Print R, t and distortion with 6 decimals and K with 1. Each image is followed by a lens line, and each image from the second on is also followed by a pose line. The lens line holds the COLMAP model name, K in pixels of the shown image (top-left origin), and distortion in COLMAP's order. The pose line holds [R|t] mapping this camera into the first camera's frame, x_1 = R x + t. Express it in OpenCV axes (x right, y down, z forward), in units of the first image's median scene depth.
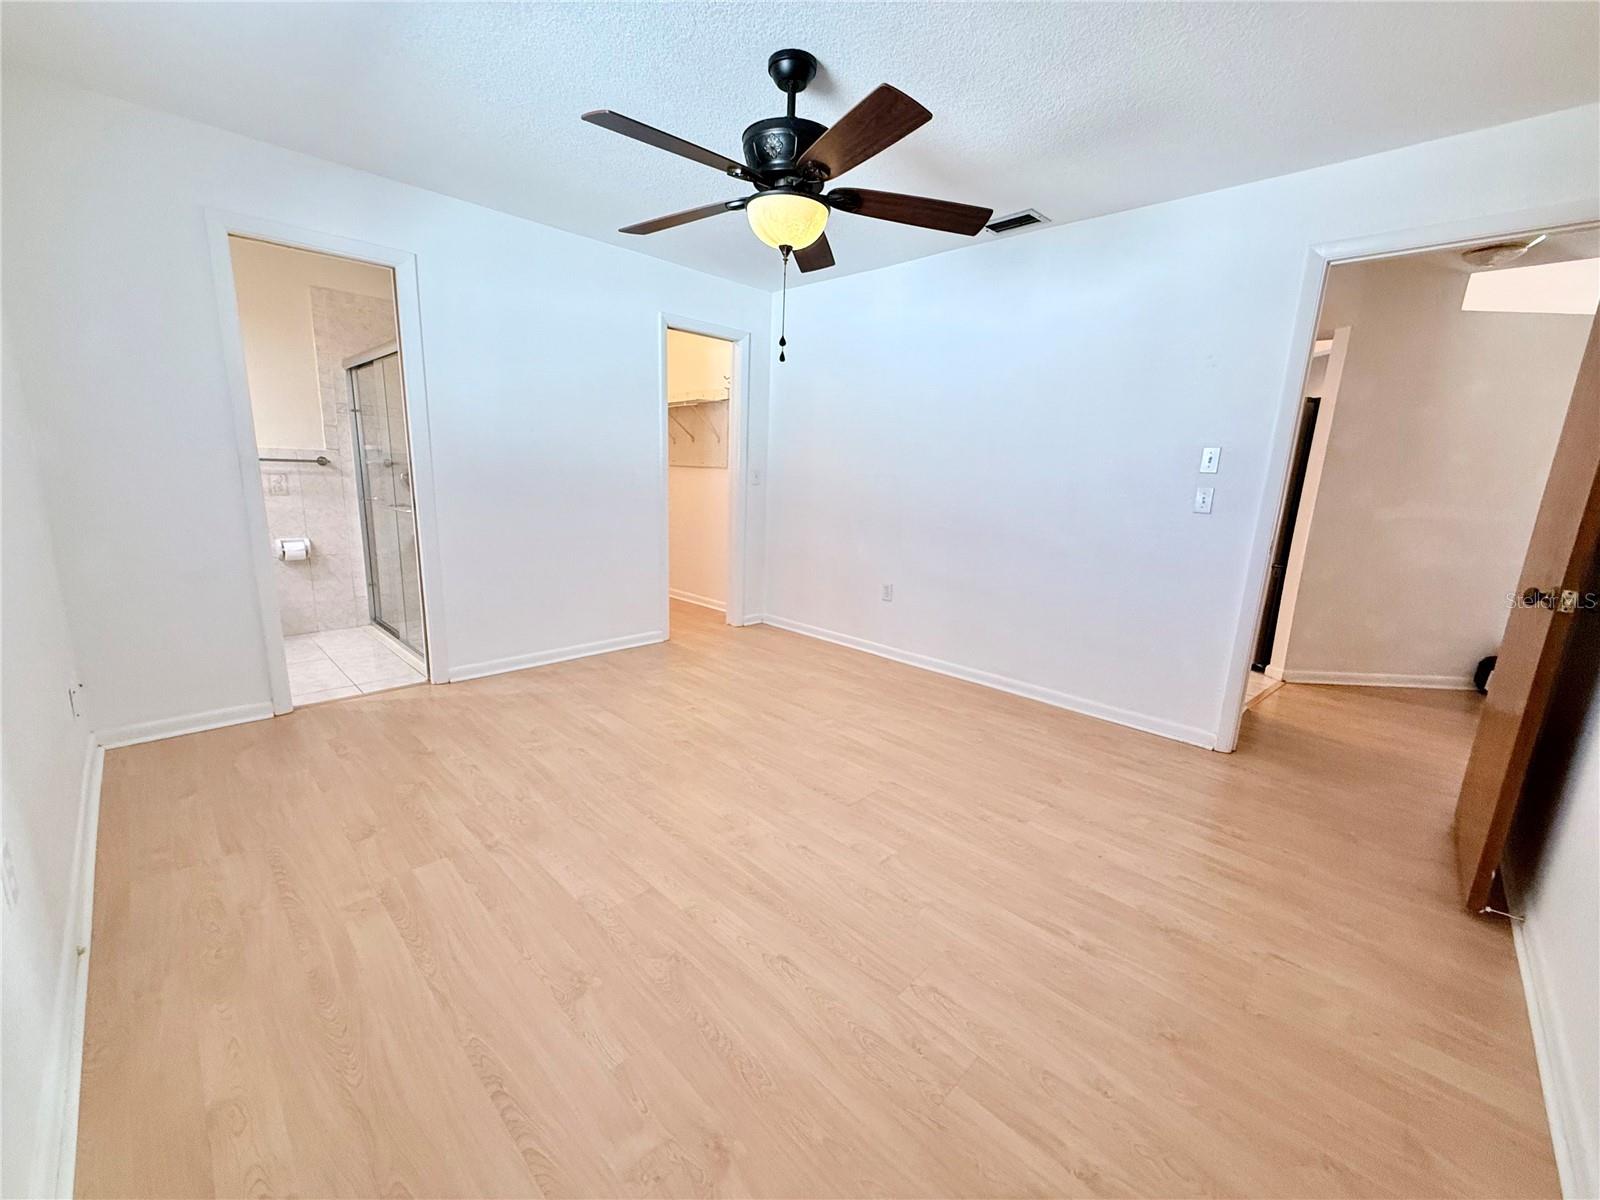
lens RADIAL K [[637.4, 0, 799.3], [0, 637.4, 601.2], [0, 0, 1]] dist [0.001117, -0.000282]
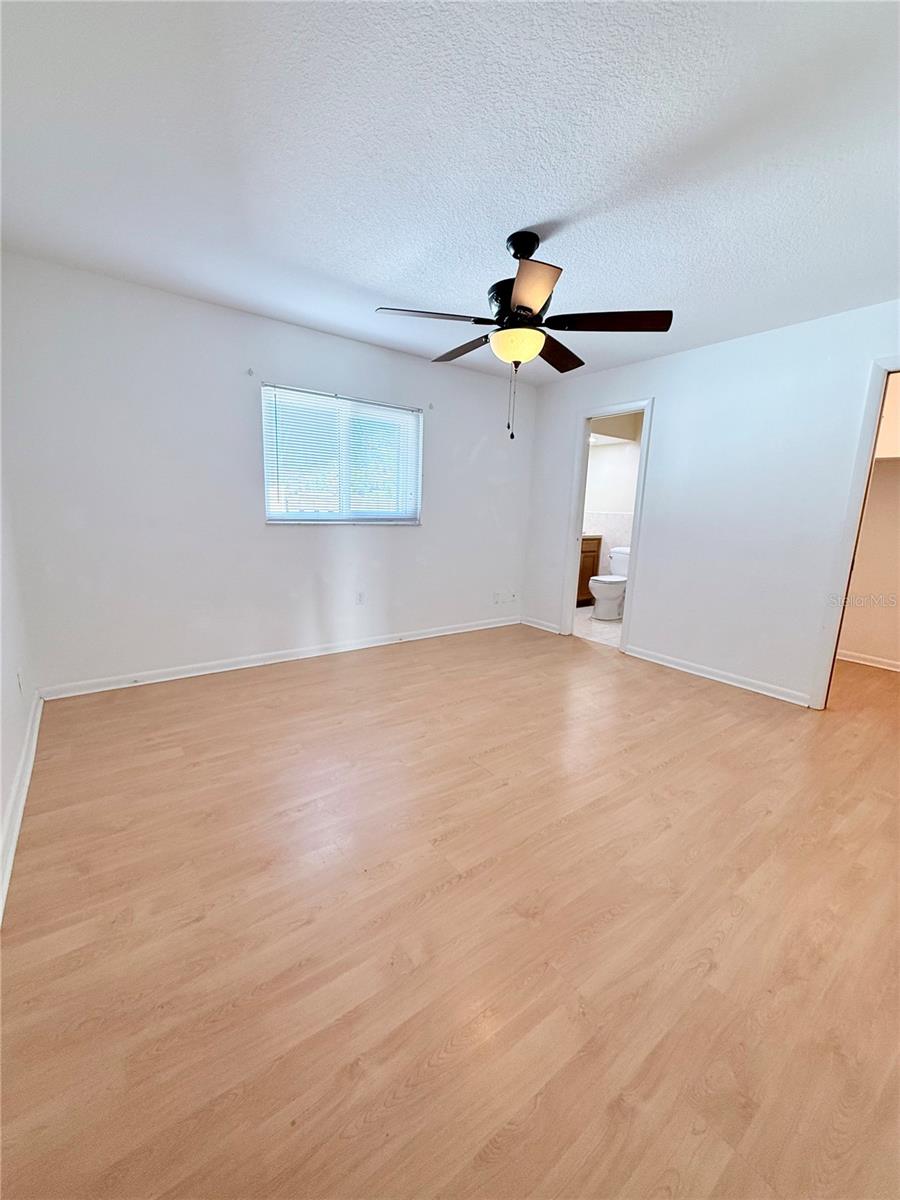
lens RADIAL K [[478.1, 0, 448.7], [0, 478.1, 598.8], [0, 0, 1]] dist [0.001117, -0.000282]
pose [[-0.146996, 0.146634, -0.978208, 0.842163], [-0.241991, 0.953567, 0.179304, -0.140442], [0.959079, 0.263074, -0.104686, 0.803814]]
